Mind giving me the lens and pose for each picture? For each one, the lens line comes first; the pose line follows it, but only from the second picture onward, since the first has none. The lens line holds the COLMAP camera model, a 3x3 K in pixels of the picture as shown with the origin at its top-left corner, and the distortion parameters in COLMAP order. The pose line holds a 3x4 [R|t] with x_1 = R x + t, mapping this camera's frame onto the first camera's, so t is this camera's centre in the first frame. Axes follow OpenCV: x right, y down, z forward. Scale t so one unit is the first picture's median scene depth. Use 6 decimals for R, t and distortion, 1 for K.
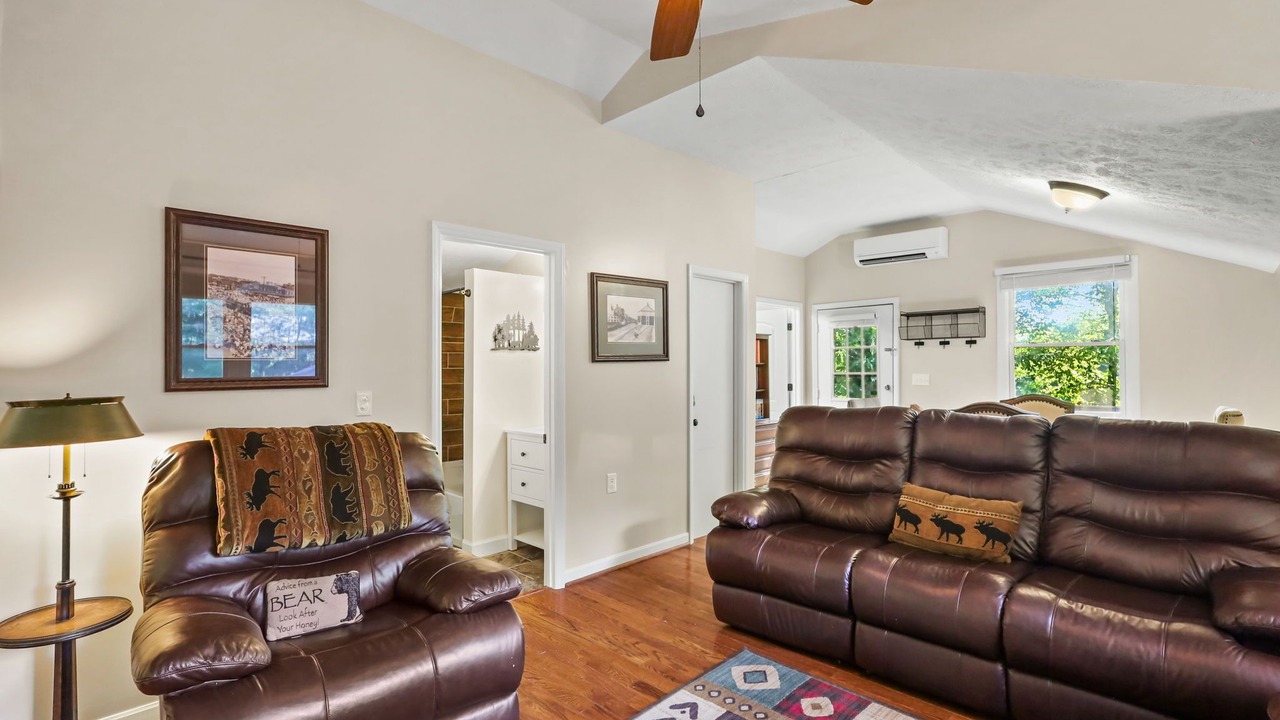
lens RADIAL K [[601.8, 0, 641.9], [0, 601.8, 363.3], [0, 0, 1]] dist [0.006221, 0.001116]
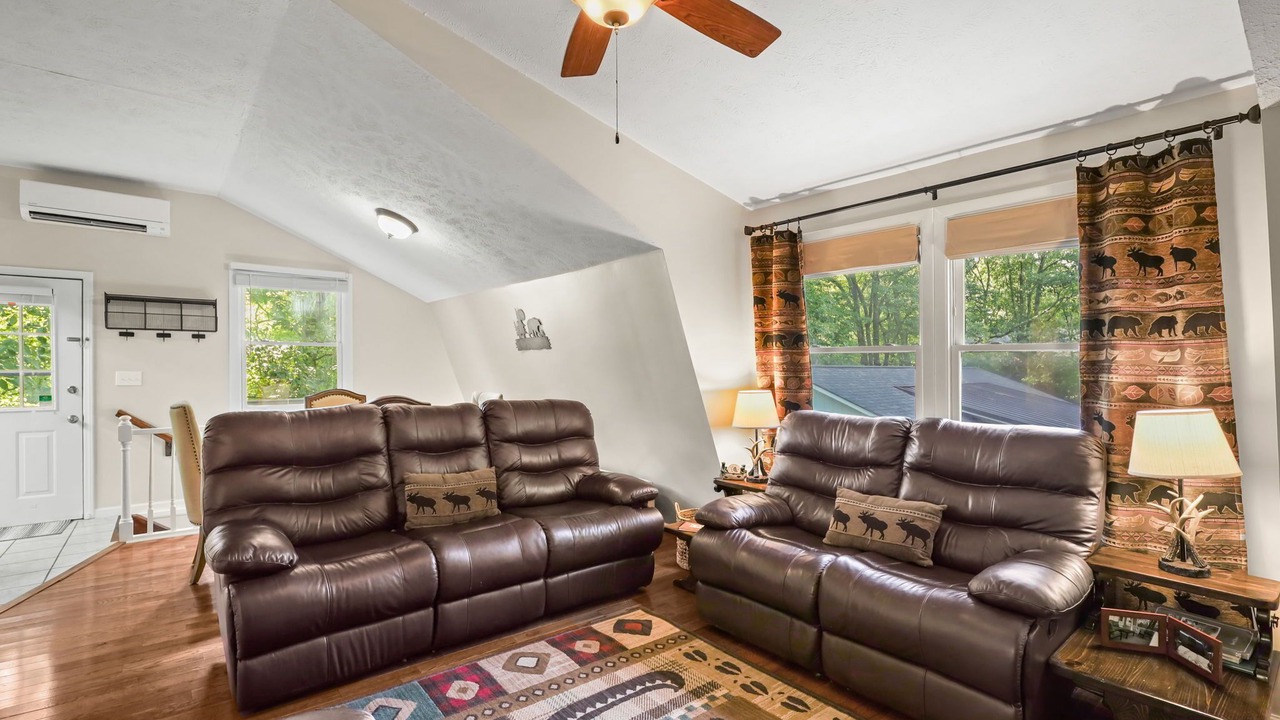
lens RADIAL K [[601.8, 0, 635.7], [0, 601.8, 364.9], [0, 0, 1]] dist [0.006221, 0.001116]
pose [[0.116899, 0.003824, 0.993136, -0.335674], [-0.013242, 0.999910, -0.002291, 0.001786], [-0.993056, -0.012883, 0.116939, 0.275555]]
